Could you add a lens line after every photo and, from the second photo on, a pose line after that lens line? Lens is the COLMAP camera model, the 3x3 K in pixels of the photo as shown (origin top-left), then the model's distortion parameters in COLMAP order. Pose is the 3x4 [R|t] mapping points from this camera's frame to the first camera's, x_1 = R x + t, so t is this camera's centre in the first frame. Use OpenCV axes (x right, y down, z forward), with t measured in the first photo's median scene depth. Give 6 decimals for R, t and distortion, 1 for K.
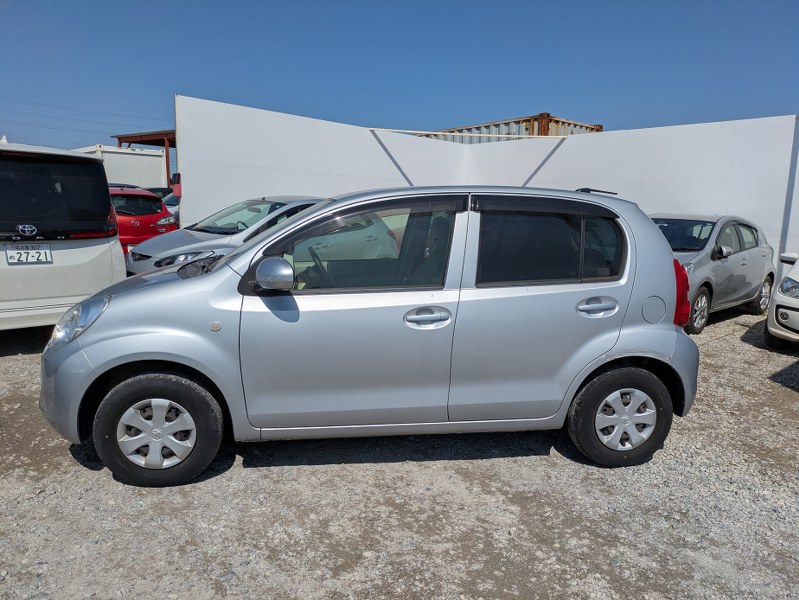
lens RADIAL K [[568.0, 0, 404.4], [0, 568.0, 324.3], [0, 0, 1]] dist [0.060936, -0.071831]
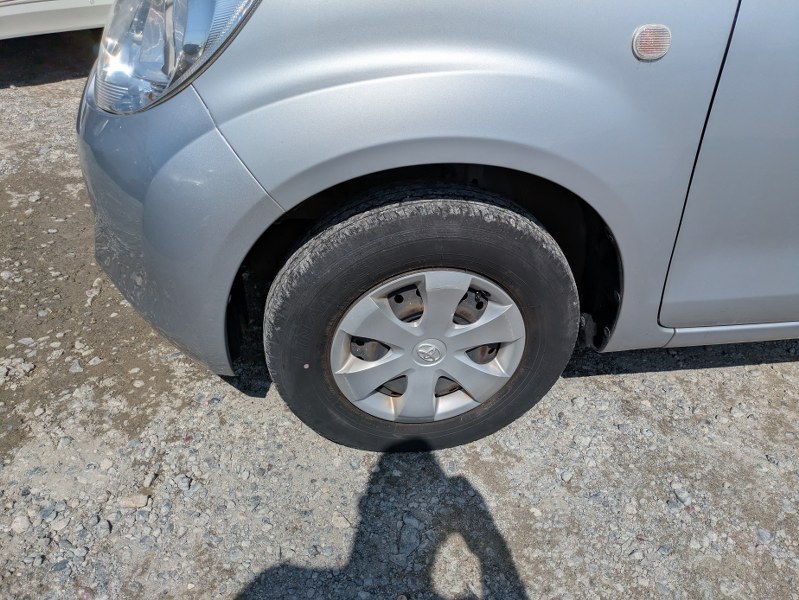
lens RADIAL K [[594.8, 0, 418.9], [0, 594.8, 275.6], [0, 0, 1]] dist [0.008302, 0.000479]
pose [[0.999847, 0.010154, -0.014273, -0.405056], [-0.004018, 0.926052, 0.377374, -0.003656], [0.017050, -0.377259, 0.925951, 0.612703]]
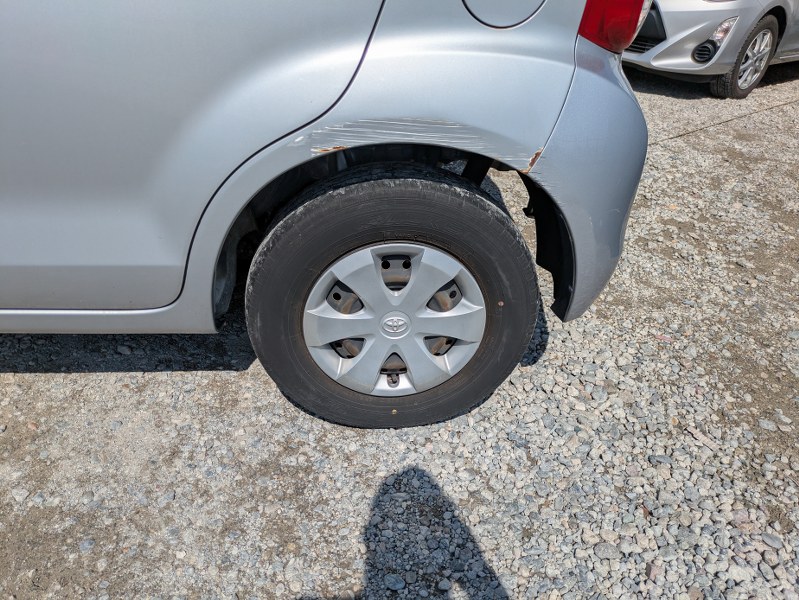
lens RADIAL K [[591.4, 0, 384.7], [0, 591.4, 300.0], [0, 0, 1]] dist [0.033800, -0.024659]
pose [[0.995896, 0.080028, -0.042272, 0.420219], [-0.059422, 0.930449, 0.361571, 0.022198], [0.068267, -0.357575, 0.931386, 0.710117]]
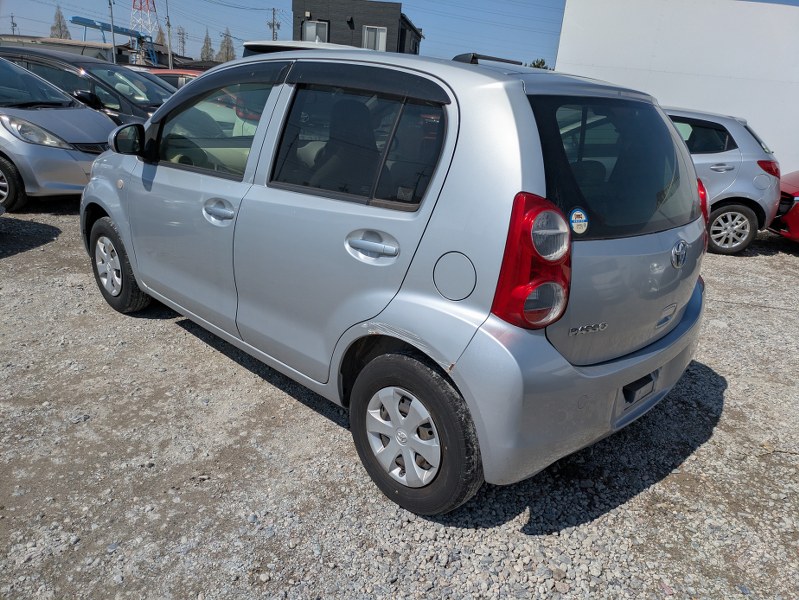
lens RADIAL K [[586.9, 0, 404.2], [0, 586.9, 311.5], [0, 0, 1]] dist [0.036571, -0.028380]
pose [[0.613905, 0.290856, -0.733842, 0.873698], [-0.211447, 0.956262, 0.202123, -0.101631], [0.760534, 0.031085, 0.648554, 0.618268]]
